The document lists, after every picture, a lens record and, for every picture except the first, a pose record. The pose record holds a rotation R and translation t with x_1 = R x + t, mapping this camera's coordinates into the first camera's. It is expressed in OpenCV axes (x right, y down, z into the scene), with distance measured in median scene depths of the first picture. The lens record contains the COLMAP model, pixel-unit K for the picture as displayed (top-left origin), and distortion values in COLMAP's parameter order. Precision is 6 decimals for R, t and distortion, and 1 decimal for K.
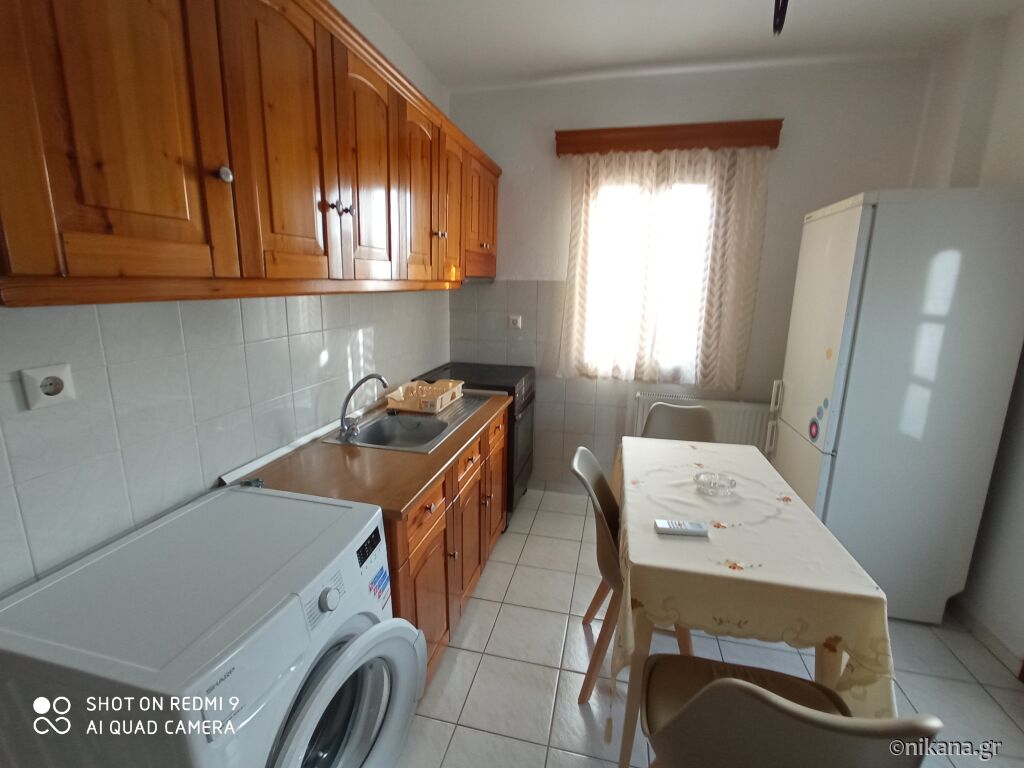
lens RADIAL K [[461.6, 0, 501.2], [0, 461.6, 388.3], [0, 0, 1]] dist [-0.000791, 0.000176]
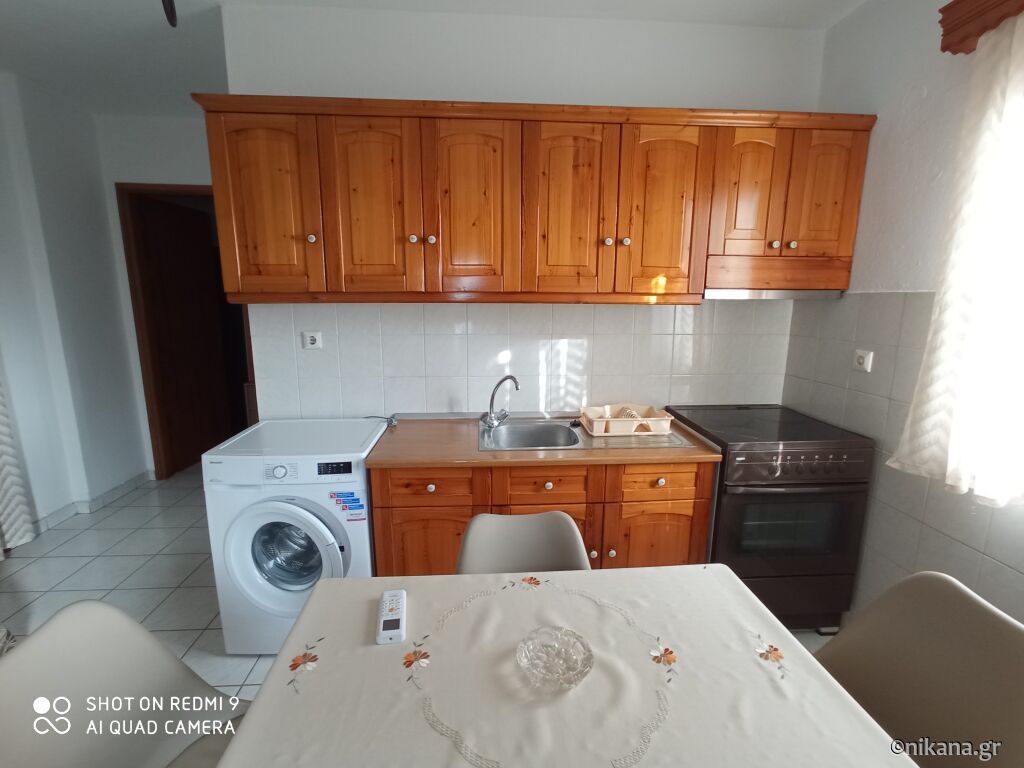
lens RADIAL K [[435.9, 0, 511.3], [0, 435.9, 398.0], [0, 0, 1]] dist [-0.032606, 0.000012]
pose [[0.302979, 0.200250, -0.931721, 1.214716], [-0.214742, 0.966876, 0.137976, -0.205471], [0.928488, 0.158276, 0.335945, 1.062080]]
